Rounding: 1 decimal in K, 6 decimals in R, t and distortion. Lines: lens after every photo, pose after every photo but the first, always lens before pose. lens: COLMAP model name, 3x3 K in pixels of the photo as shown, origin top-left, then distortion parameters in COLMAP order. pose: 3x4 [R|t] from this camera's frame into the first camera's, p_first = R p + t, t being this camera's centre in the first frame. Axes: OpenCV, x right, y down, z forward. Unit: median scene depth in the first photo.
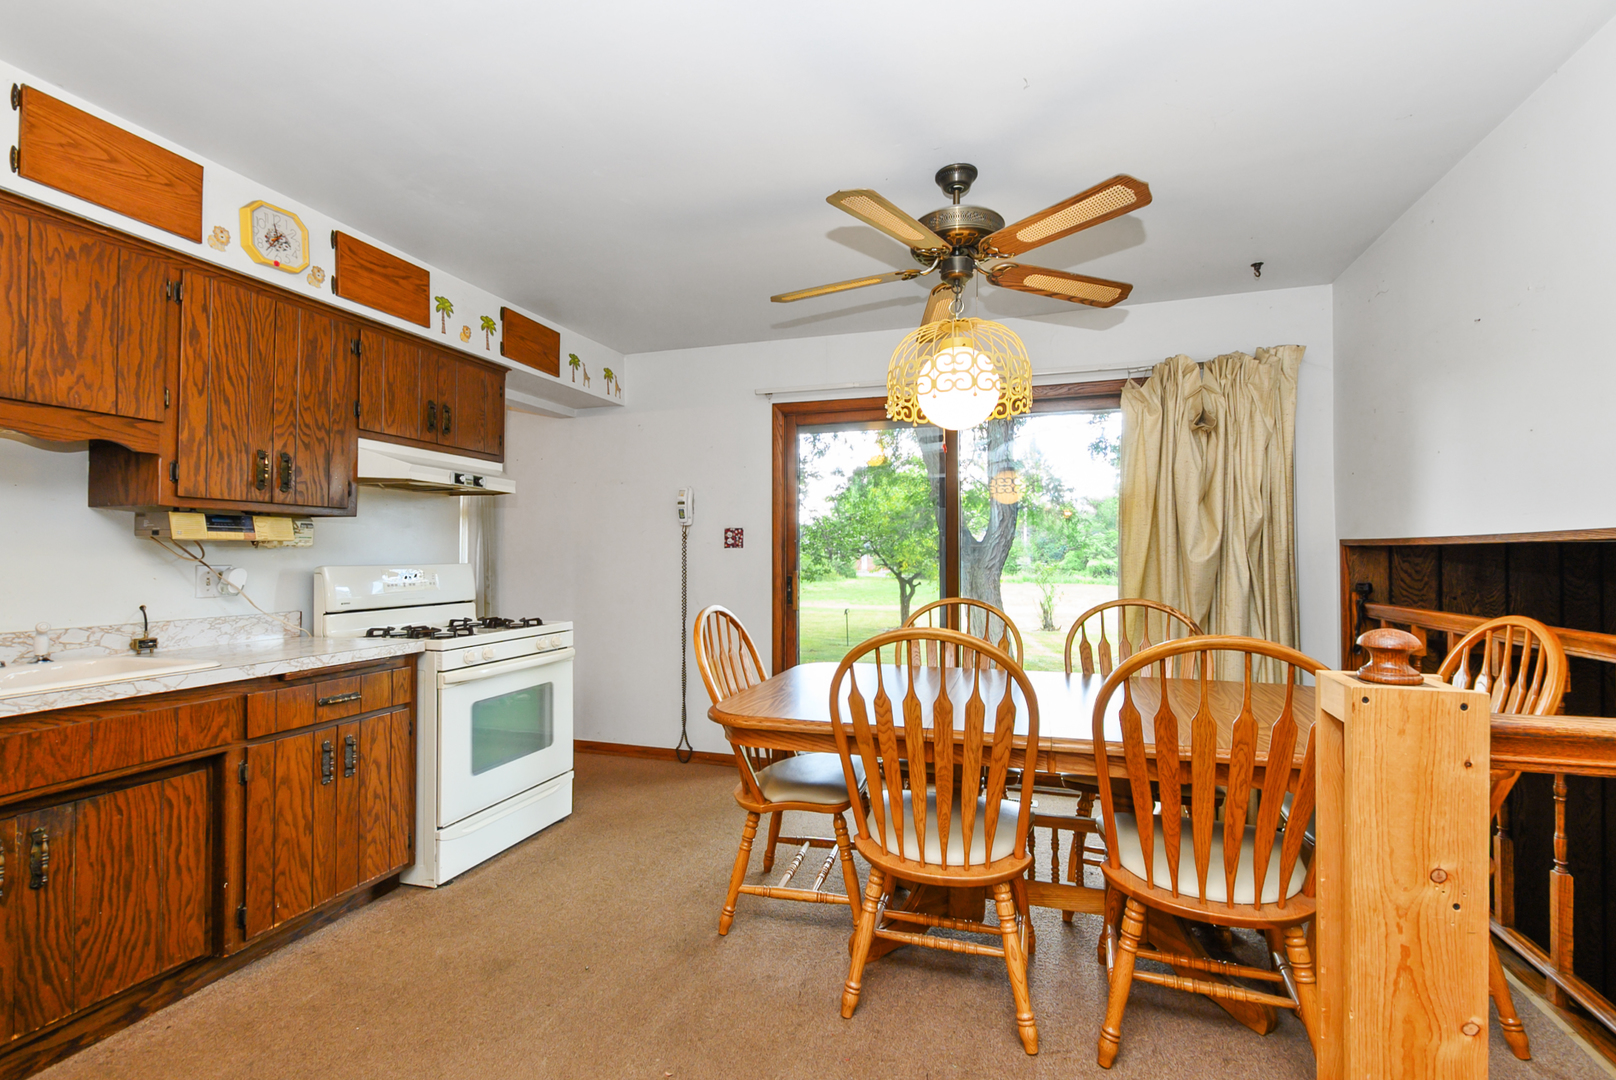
lens RADIAL K [[689.6, 0, 813.6], [0, 689.6, 546.1], [0, 0, 1]] dist [0.000774, -0.000395]
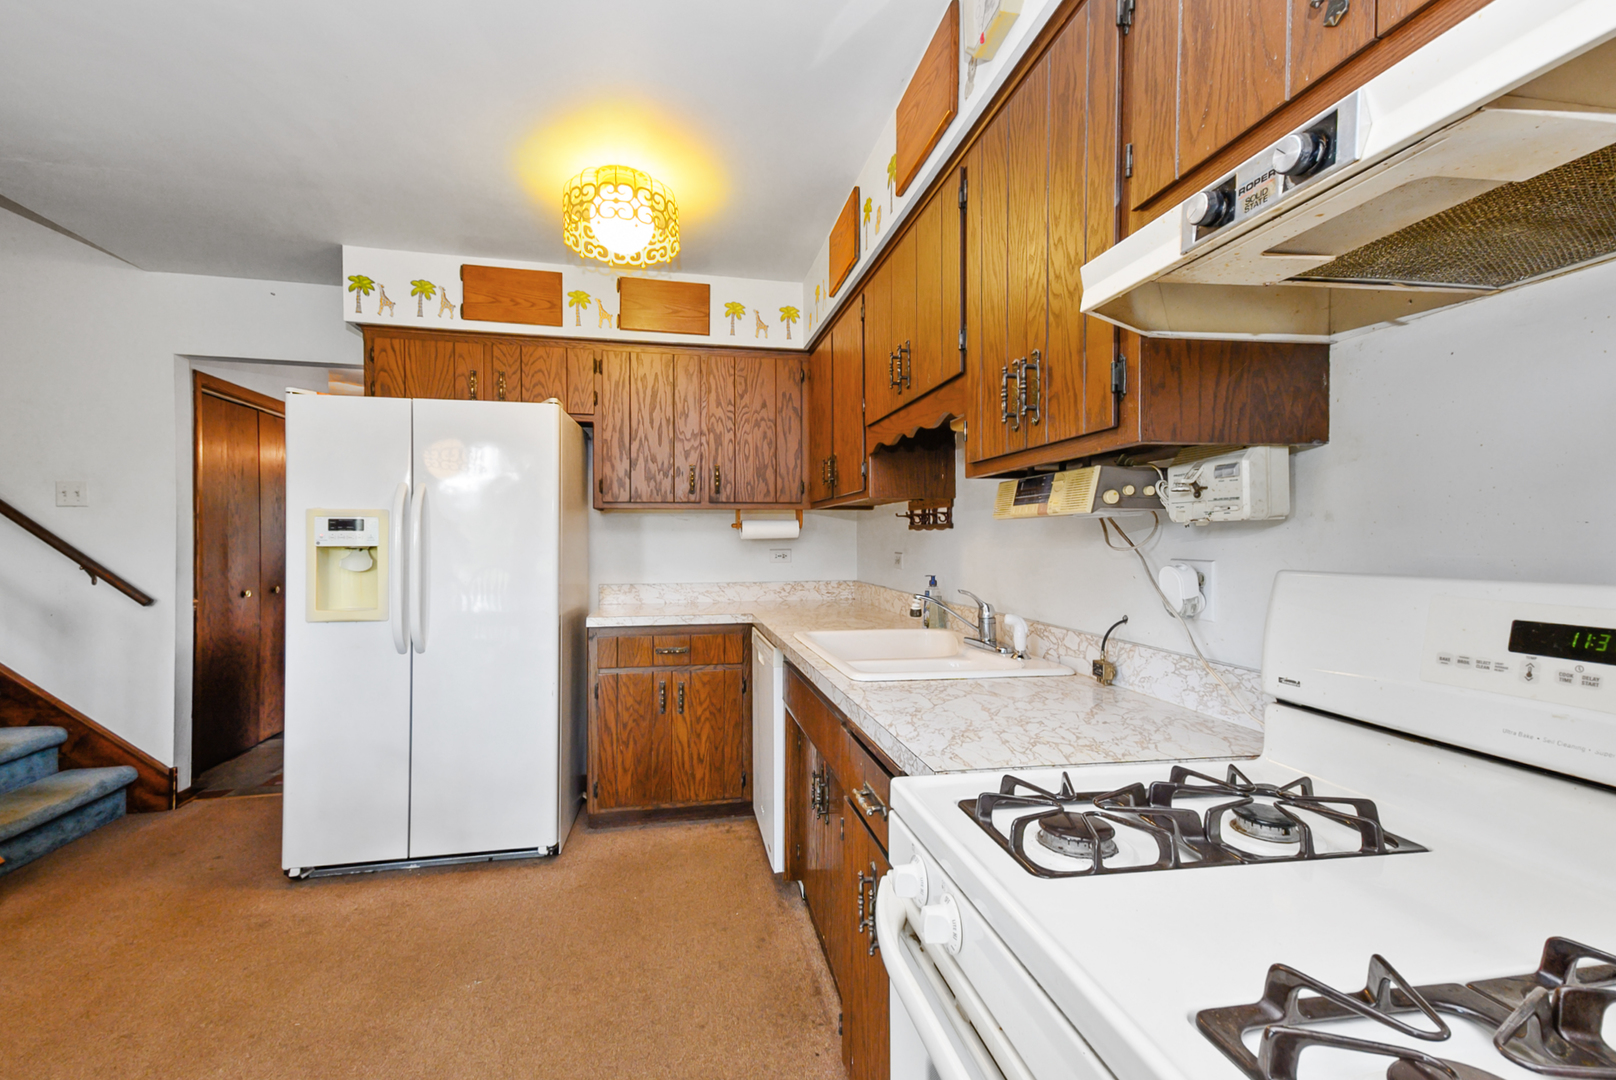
lens RADIAL K [[726.4, 0, 821.5], [0, 726.4, 536.5], [0, 0, 1]] dist [0.075248, -0.021926]
pose [[-0.869295, -0.001391, -0.494293, -0.380049], [0.008338, 0.999813, -0.017476, 0.020361], [0.494224, -0.019313, -0.869120, 1.562921]]
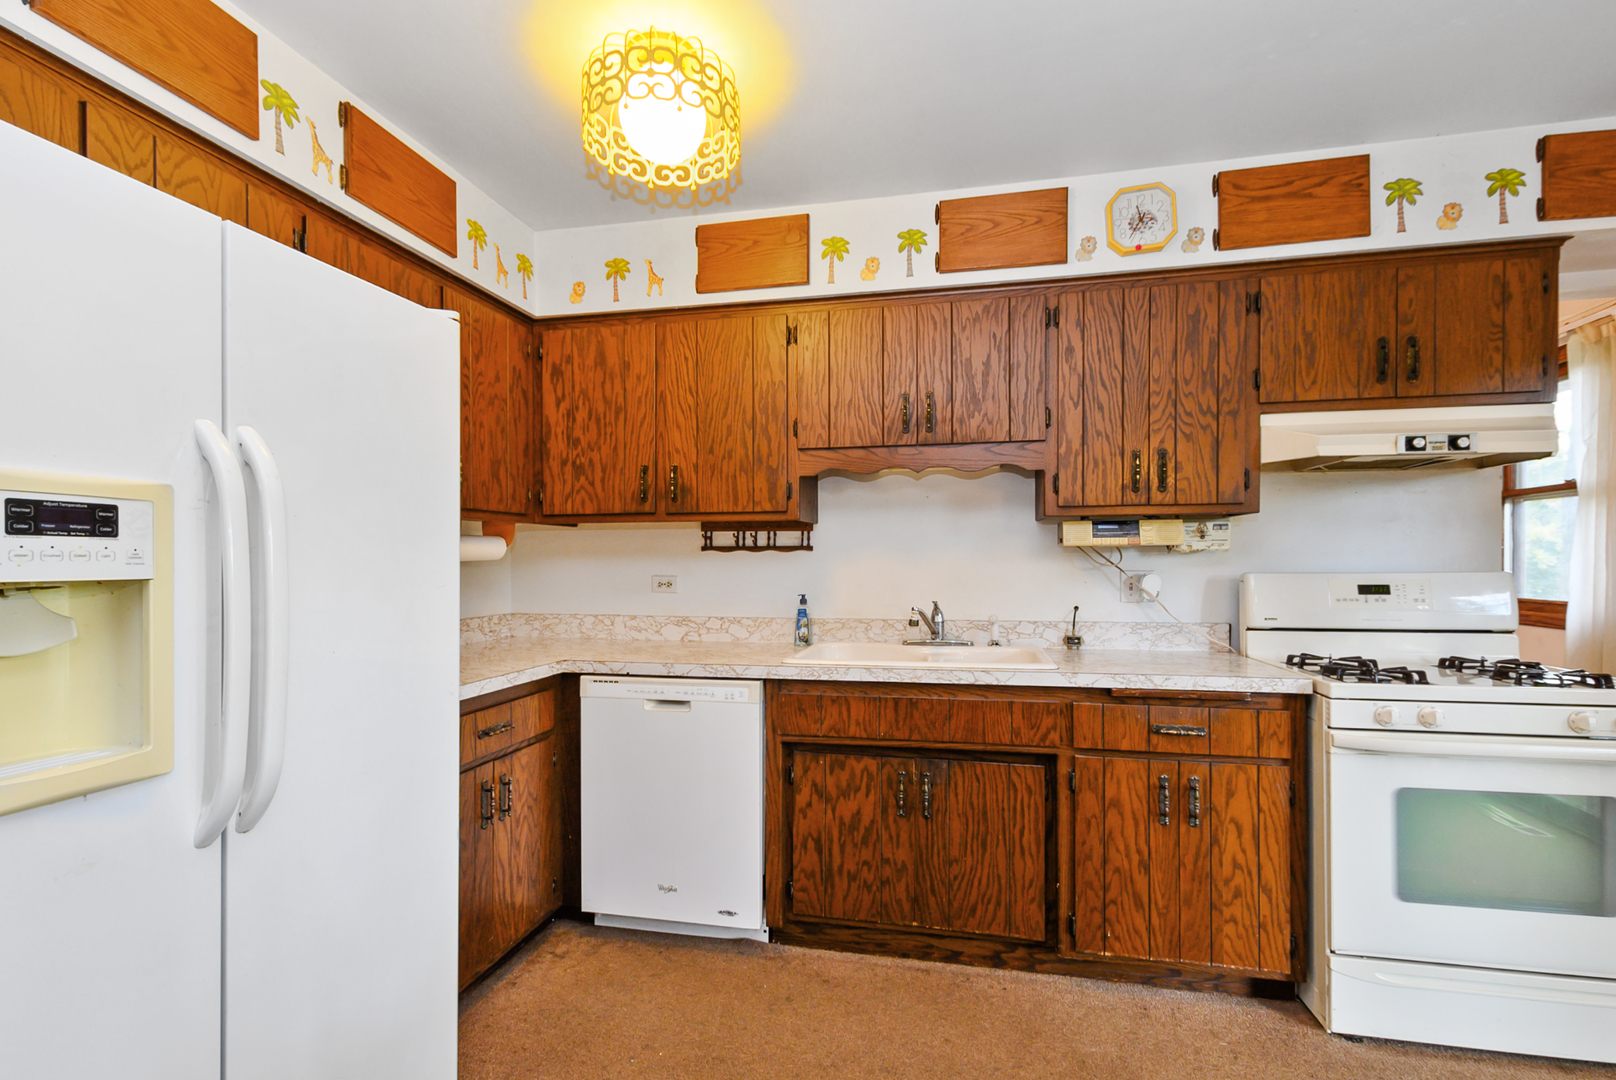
lens RADIAL K [[720.8, 0, 814.3], [0, 720.8, 561.3], [0, 0, 1]] dist [0.013703, -0.006443]
pose [[0.111781, -0.000837, -0.993732, 0.150038], [0.018782, 0.999823, 0.001270, 0.004560], [0.993555, -0.018806, 0.111777, 0.473333]]
